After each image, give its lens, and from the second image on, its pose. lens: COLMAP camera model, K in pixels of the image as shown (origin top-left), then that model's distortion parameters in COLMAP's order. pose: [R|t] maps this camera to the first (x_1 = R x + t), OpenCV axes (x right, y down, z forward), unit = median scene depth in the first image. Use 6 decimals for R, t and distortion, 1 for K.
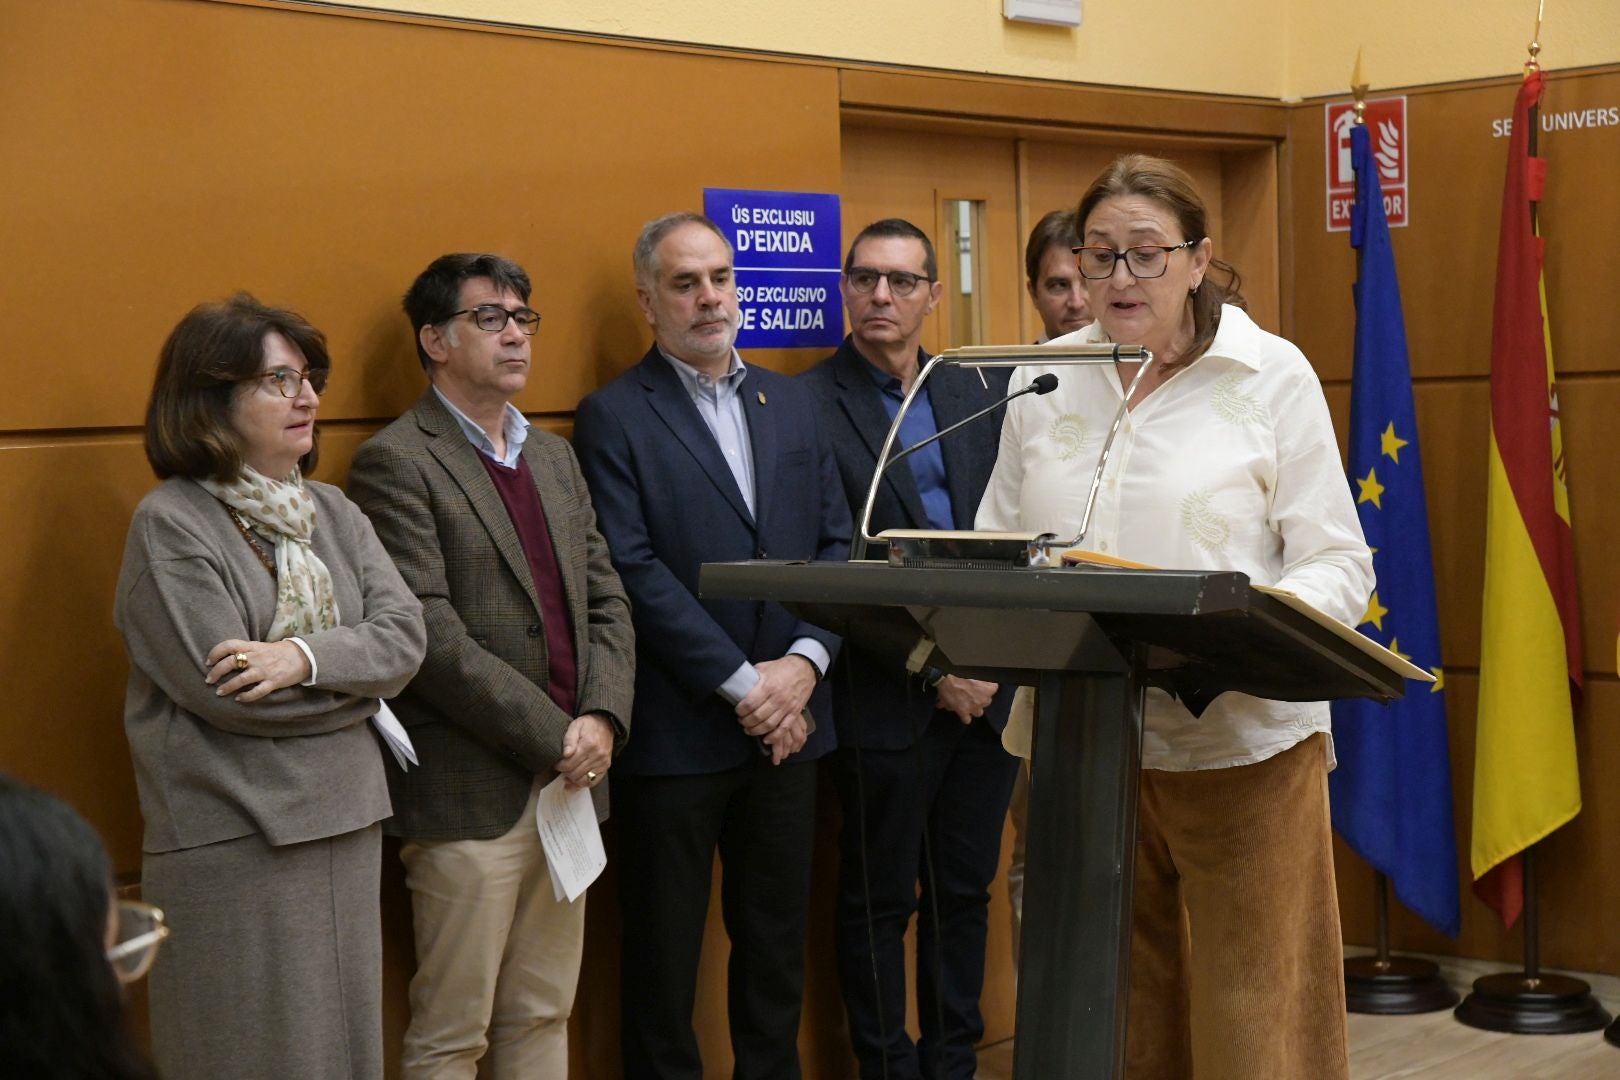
lens RADIAL K [[2952.0, 0, 810.0], [0, 2952.0, 540.0], [0, 0, 1]] dist [0.169236, 0.423668]
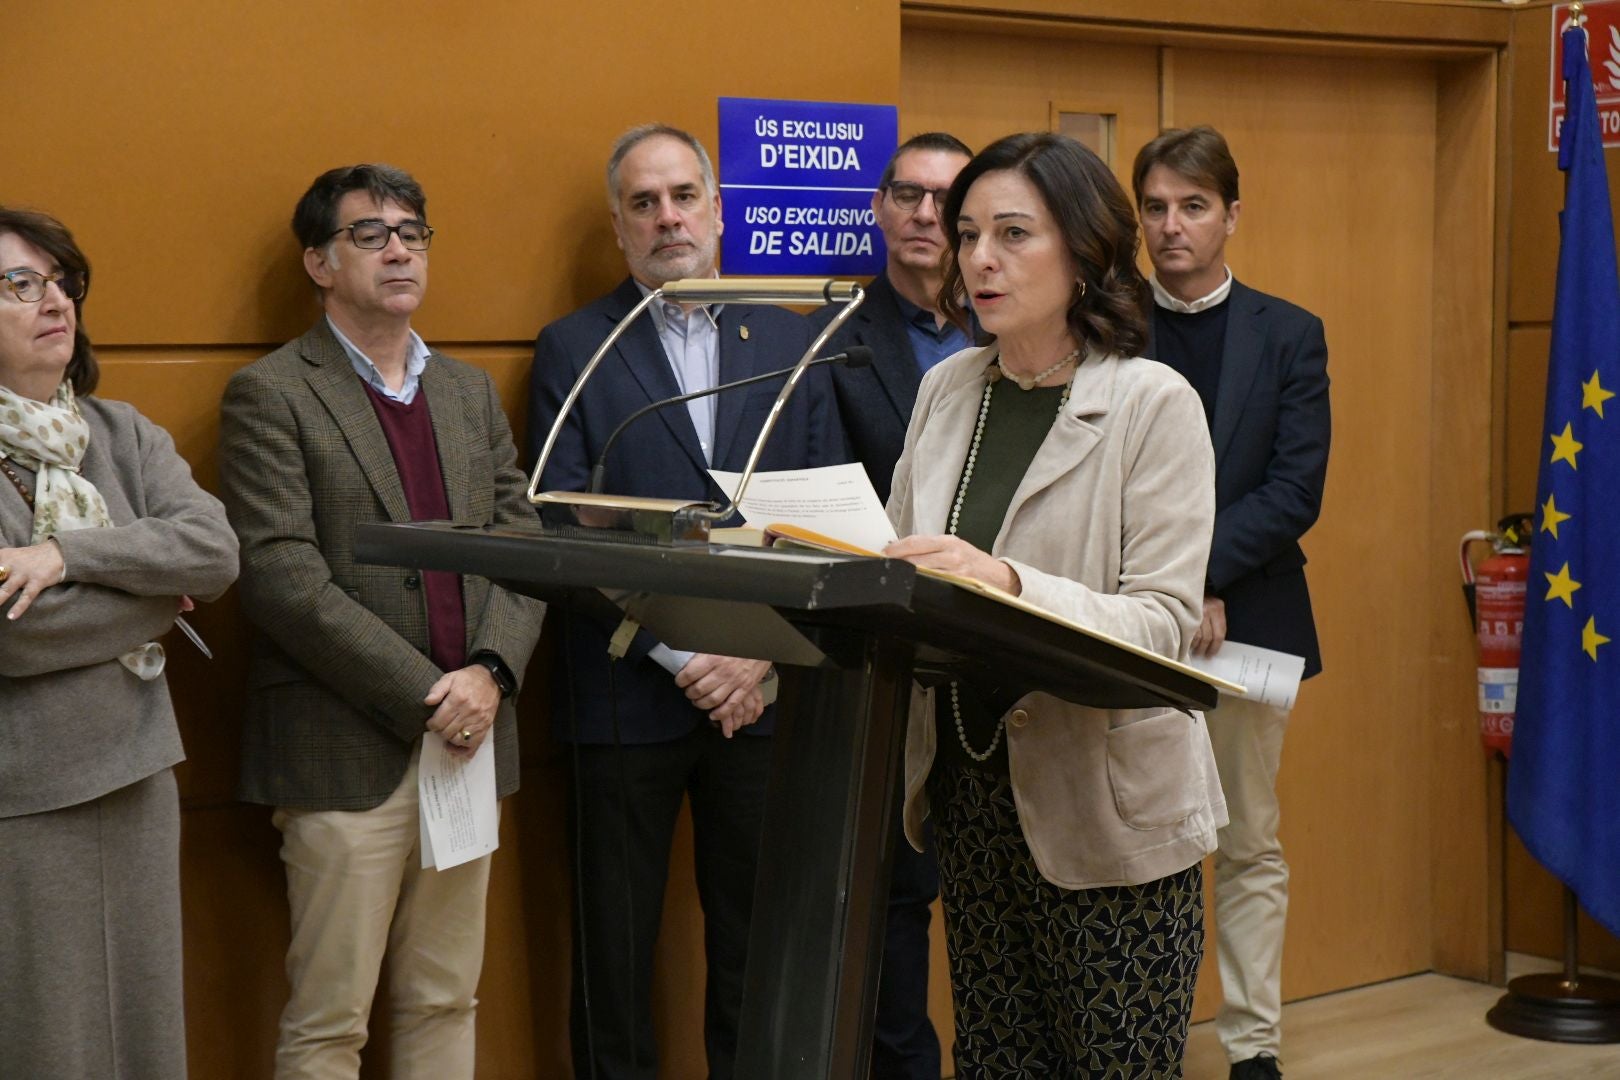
lens RADIAL K [[2952.0, 0, 810.0], [0, 2952.0, 540.0], [0, 0, 1]] dist [0.169236, 0.423668]
pose [[0.981744, 0.035230, -0.186918, 0.157529], [-0.030212, 0.999104, 0.029628, -0.010439], [0.187794, -0.023440, 0.981929, 0.104297]]
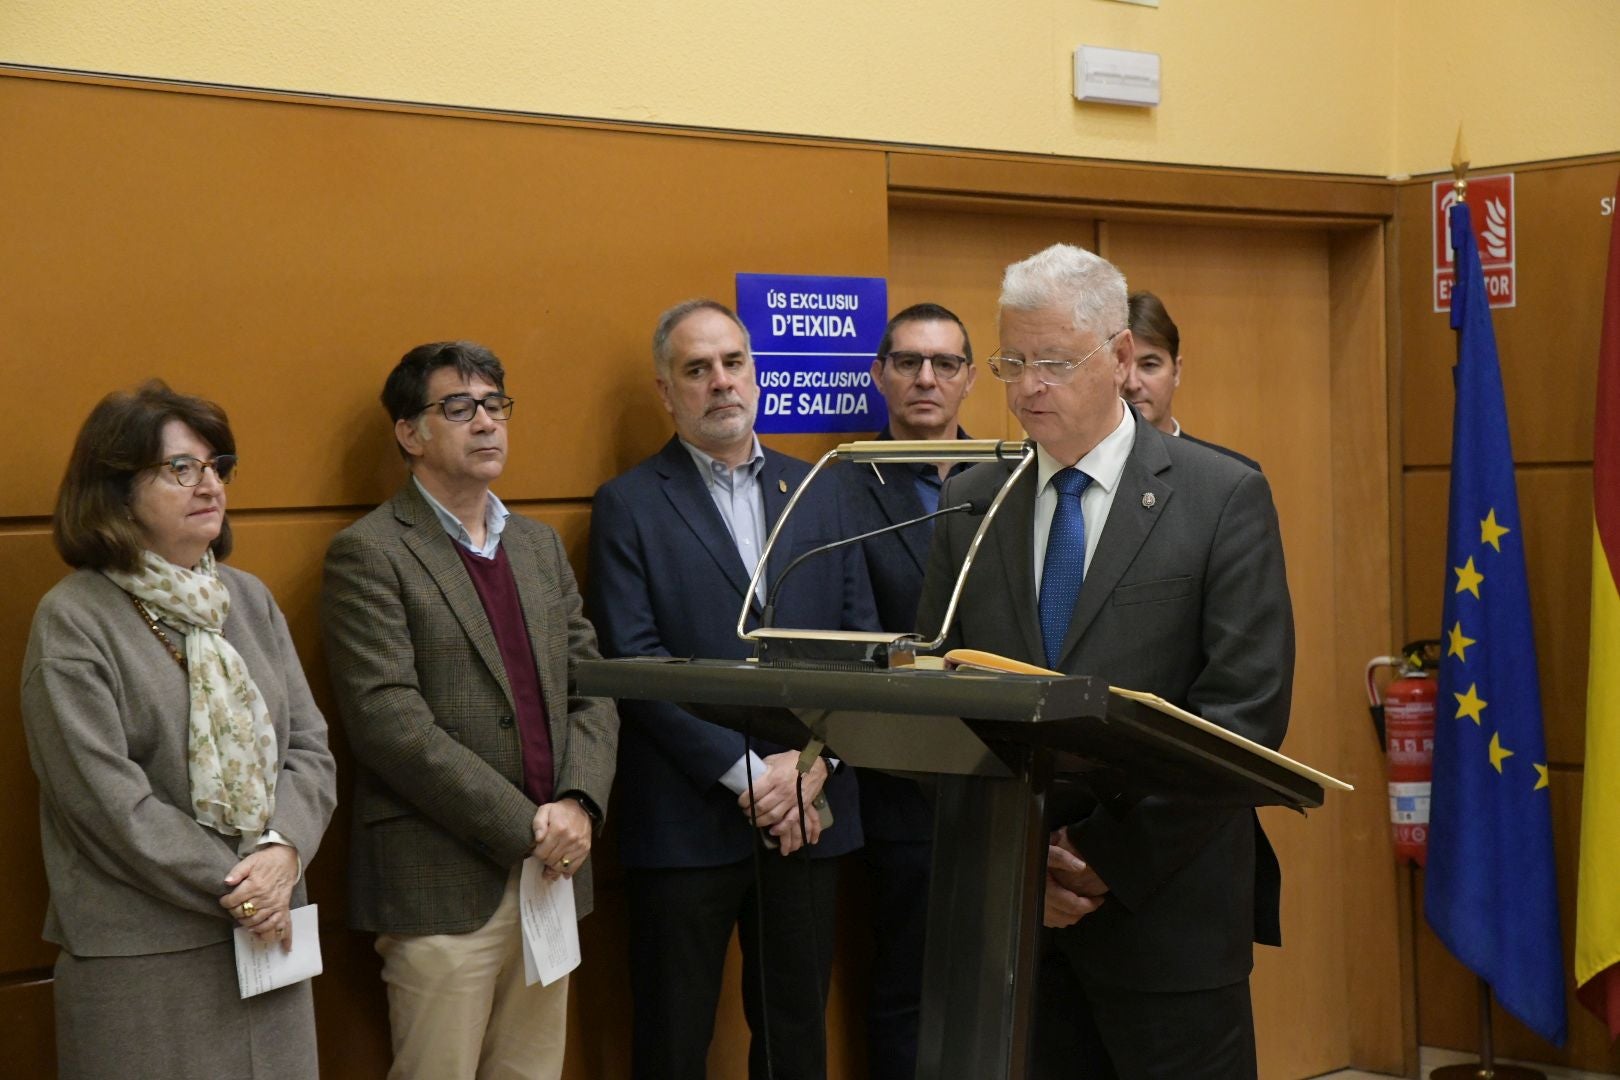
lens RADIAL K [[2952.0, 0, 810.0], [0, 2952.0, 540.0], [0, 0, 1]] dist [0.169236, 0.423668]
pose [[0.994787, 0.006894, -0.101738, 0.085876], [-0.009226, 0.999705, -0.022468, -0.006697], [0.101553, 0.023289, 0.994558, 0.015124]]
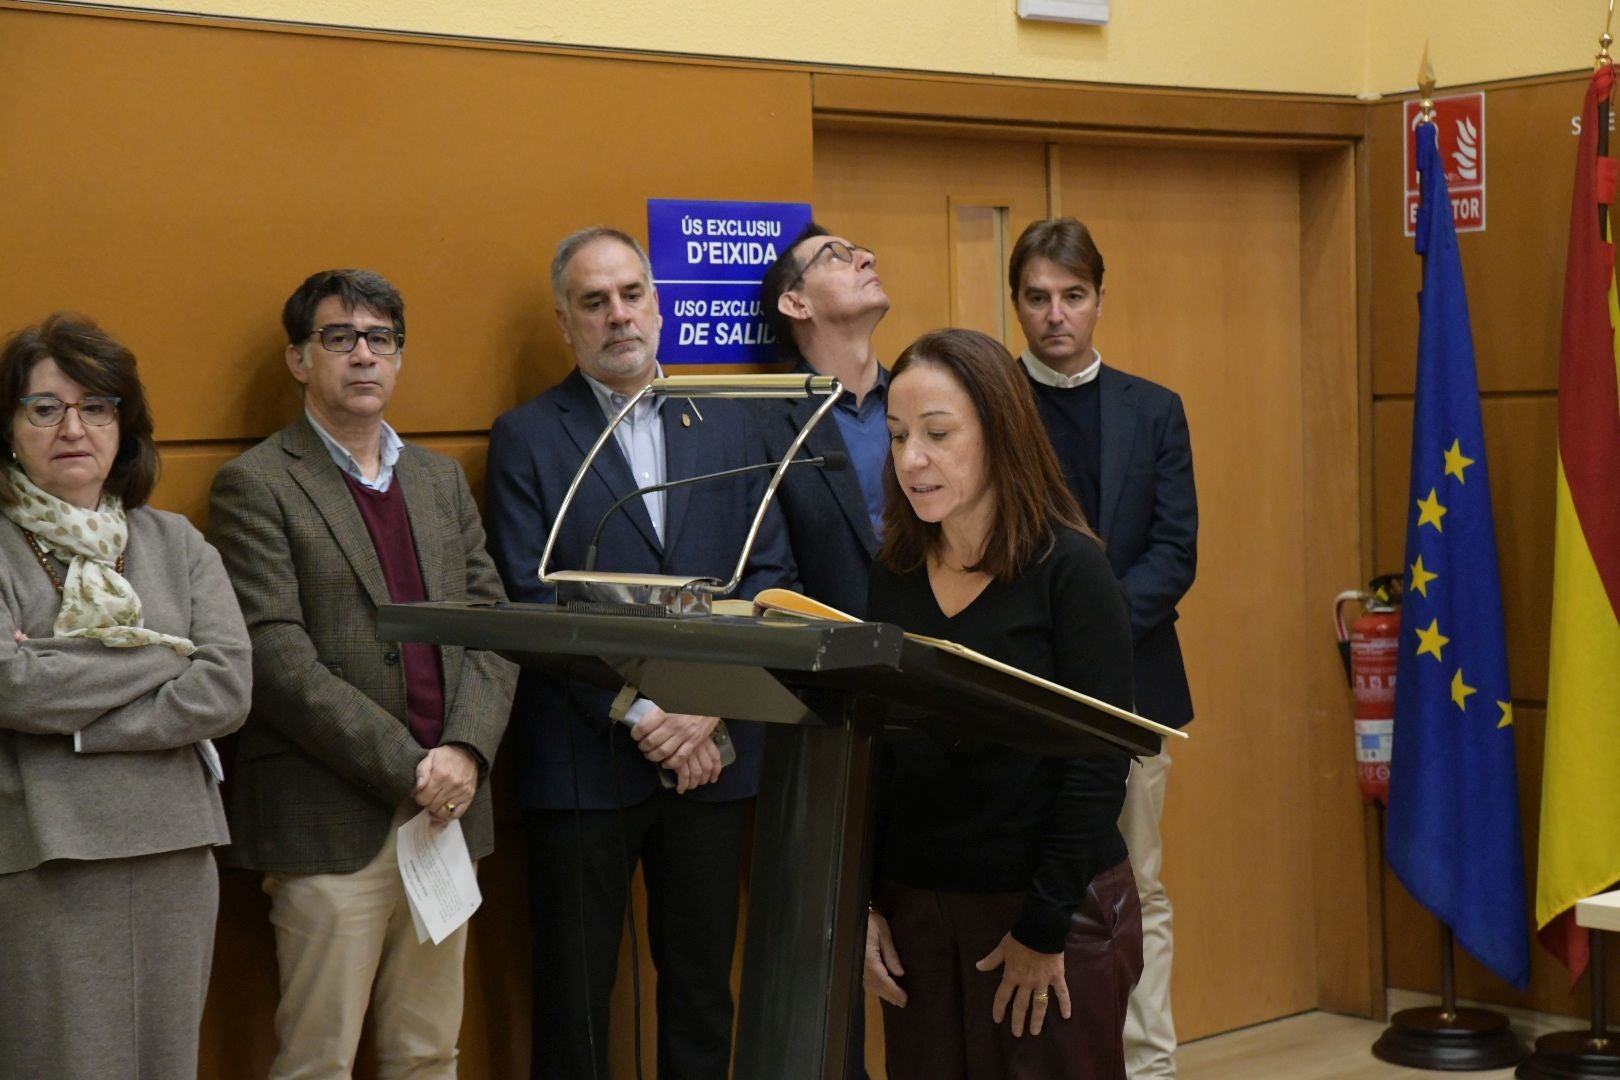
lens RADIAL K [[2952.0, 0, 810.0], [0, 2952.0, 540.0], [0, 0, 1]] dist [0.169236, 0.423668]
pose [[0.990878, 0.009895, -0.134401, 0.140063], [-0.009558, 0.999949, 0.003156, -0.010426], [0.134426, -0.001843, 0.990922, 0.045910]]
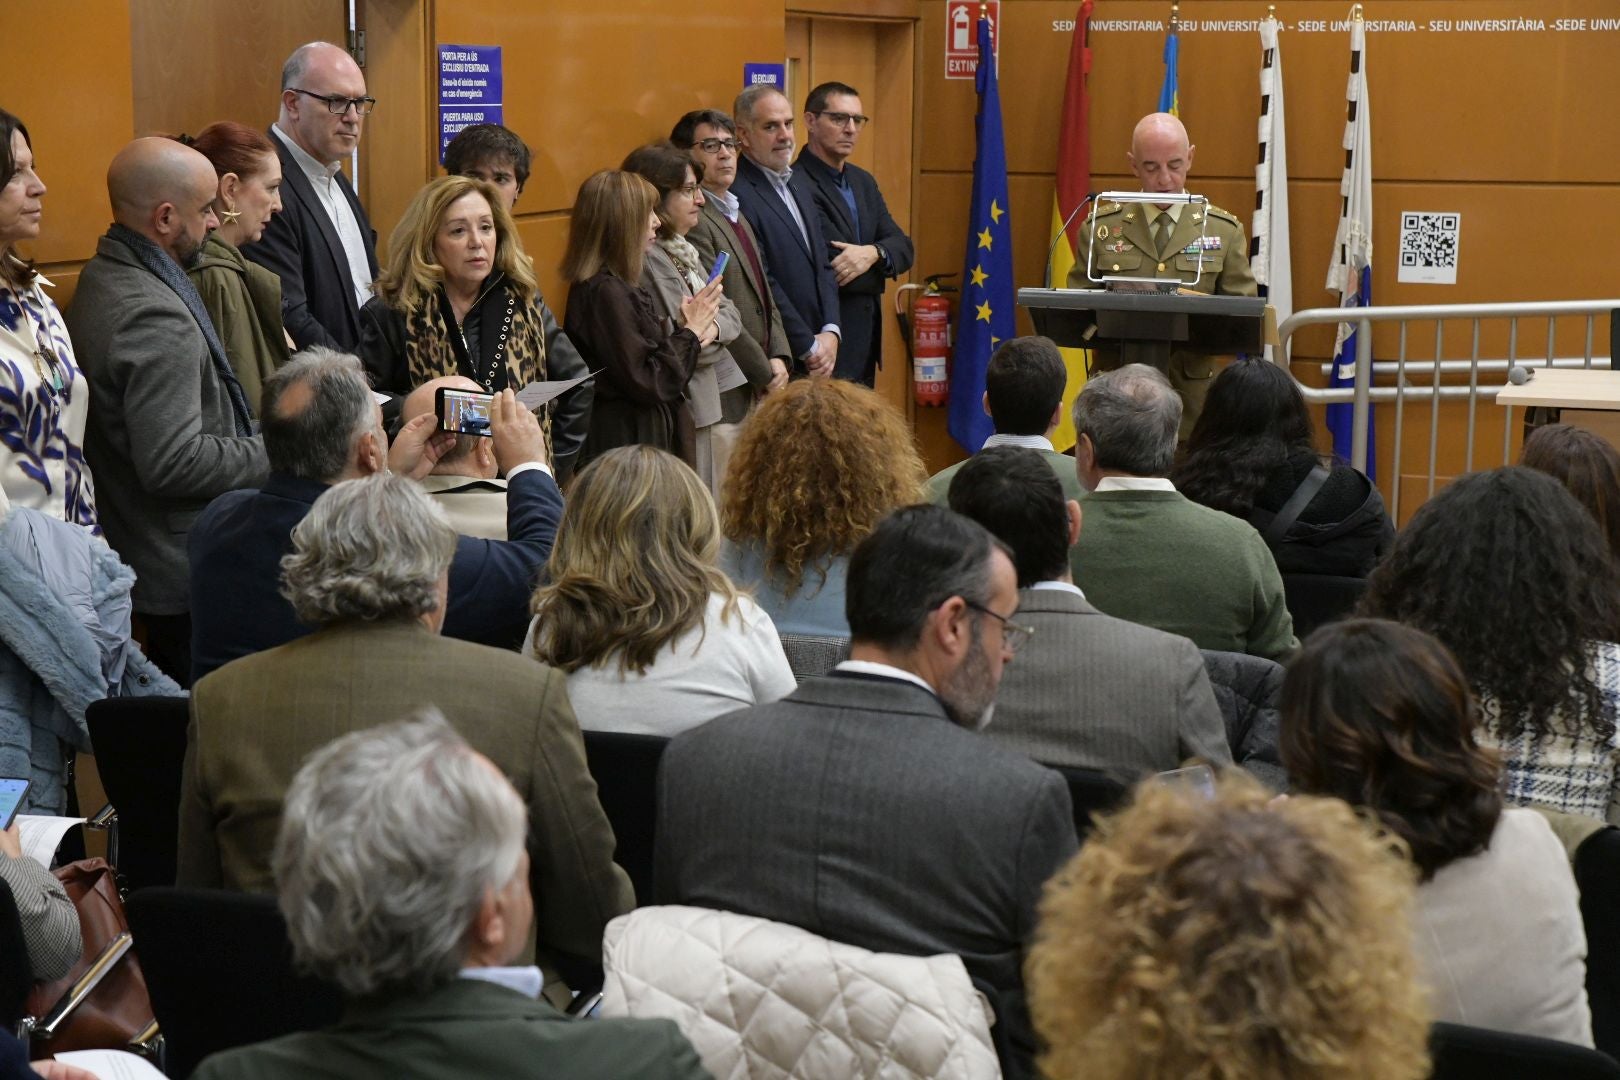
lens RADIAL K [[2952.0, 0, 810.0], [0, 2952.0, 540.0], [0, 0, 1]] dist [0.169236, 0.423668]
pose [[0.927834, -0.014281, 0.372719, -0.621057], [-0.024362, 0.994813, 0.098763, -0.012558], [-0.372196, -0.100716, 0.922674, -0.620062]]
